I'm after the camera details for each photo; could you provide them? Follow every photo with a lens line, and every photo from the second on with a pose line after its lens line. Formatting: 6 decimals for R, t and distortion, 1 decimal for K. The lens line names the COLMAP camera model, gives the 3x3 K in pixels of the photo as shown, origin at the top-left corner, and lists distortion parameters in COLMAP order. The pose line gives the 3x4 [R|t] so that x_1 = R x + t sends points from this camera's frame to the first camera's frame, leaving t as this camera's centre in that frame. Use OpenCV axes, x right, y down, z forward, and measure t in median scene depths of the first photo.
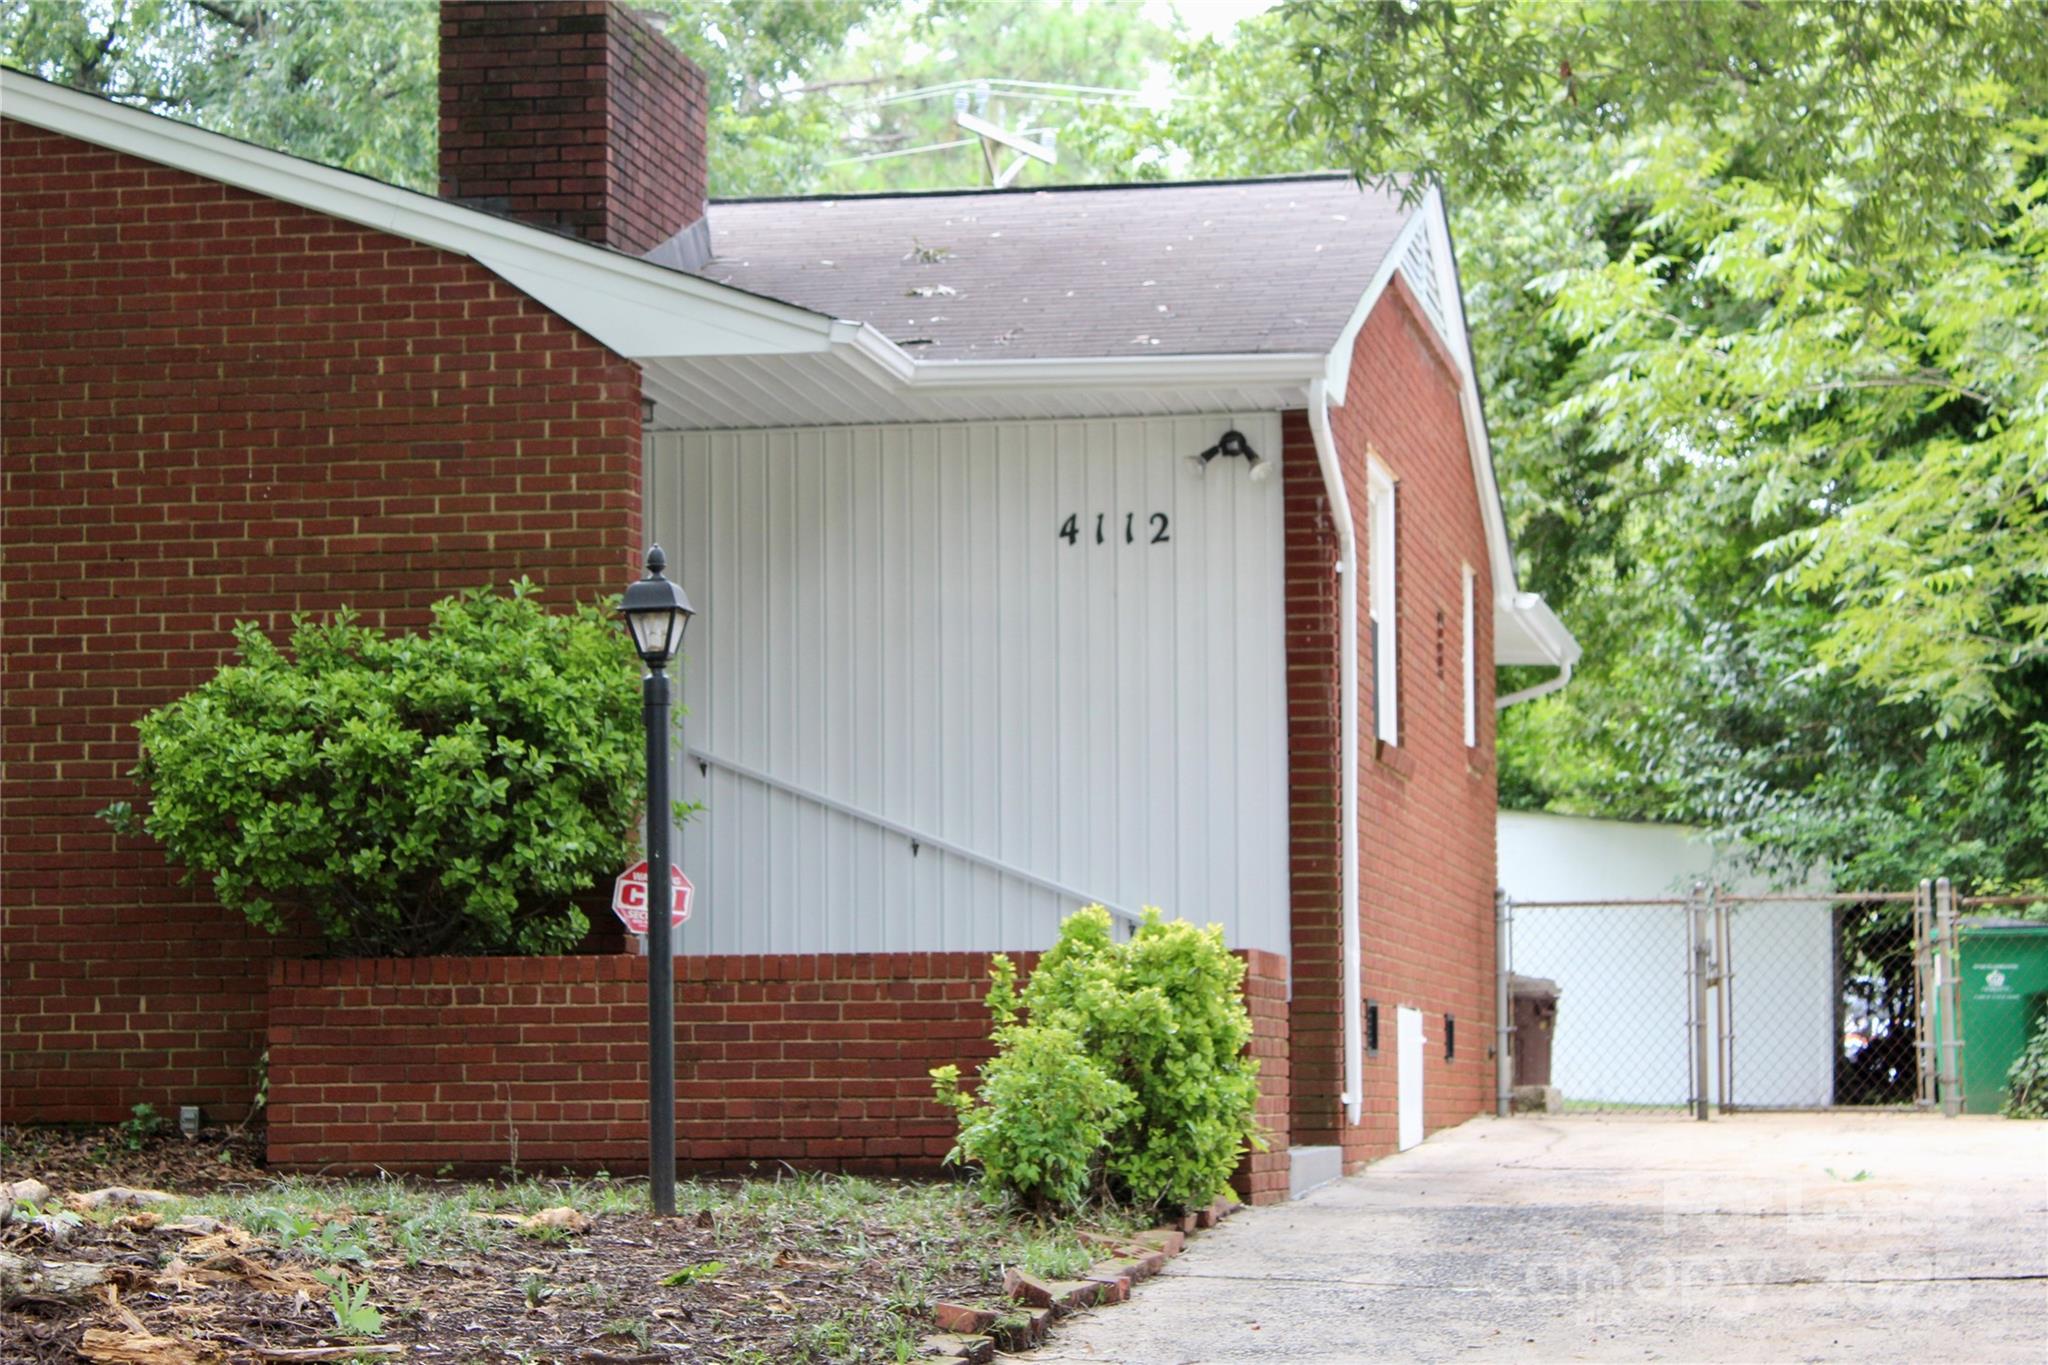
lens RADIAL K [[5085.3, 0, 1021.0], [0, 5085.3, 685.3], [0, 0, 1]] dist [0.128226, 0.000000]
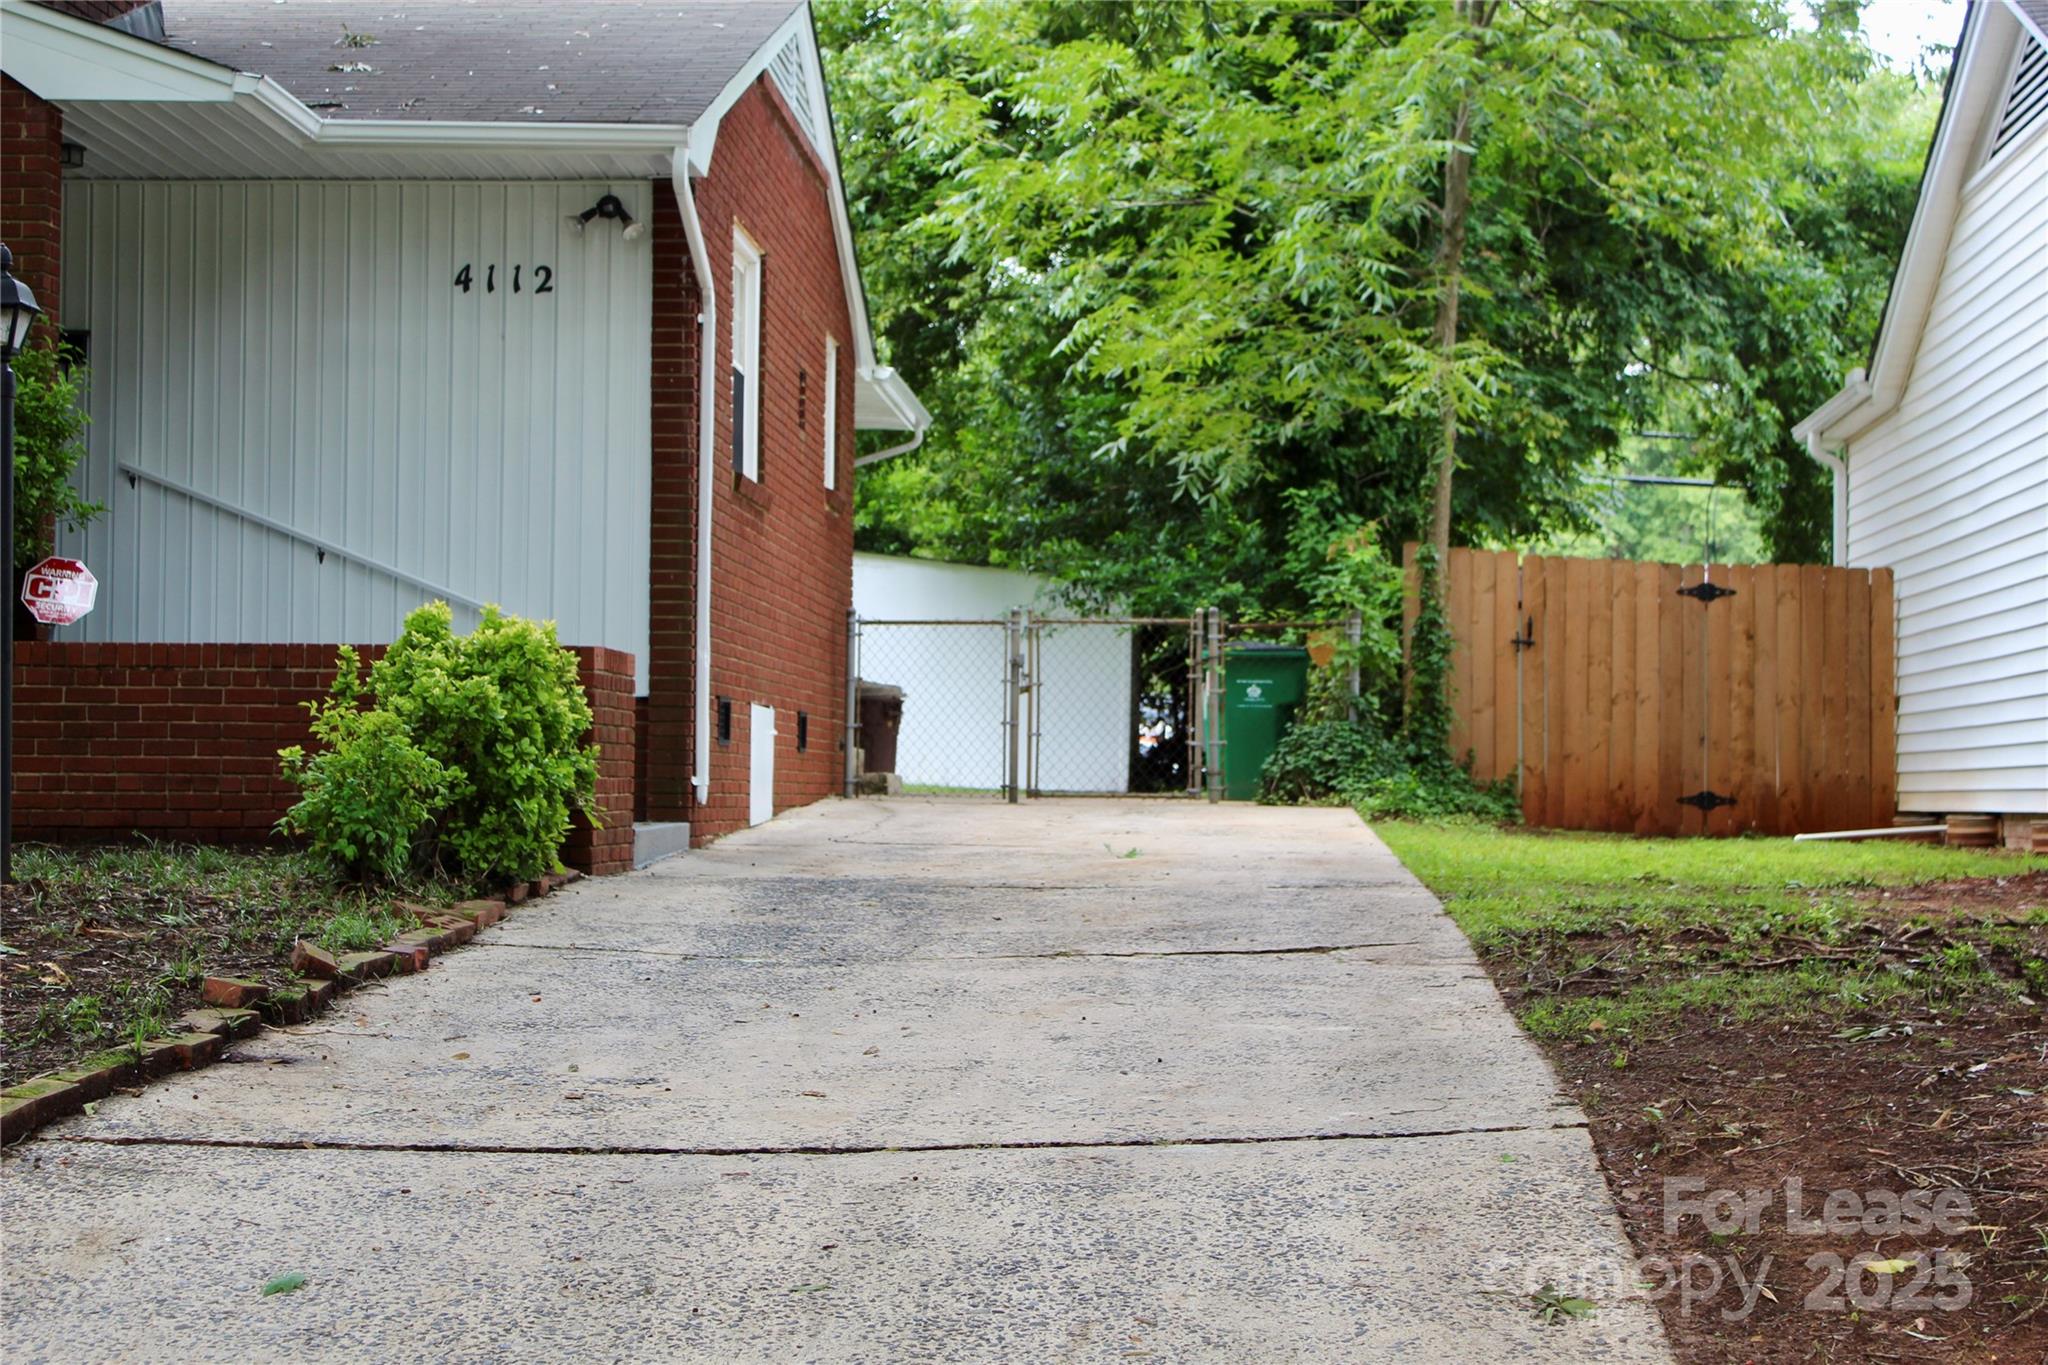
lens RADIAL K [[3640.6, 0, 1034.3], [0, 3640.6, 665.0], [0, 0, 1]] dist [0.008570, 0.000000]
pose [[0.991893, 0.019651, 0.125550, 0.035871], [-0.025815, 0.998530, 0.047660, 0.013672], [-0.124429, -0.050515, 0.990942, 0.175792]]
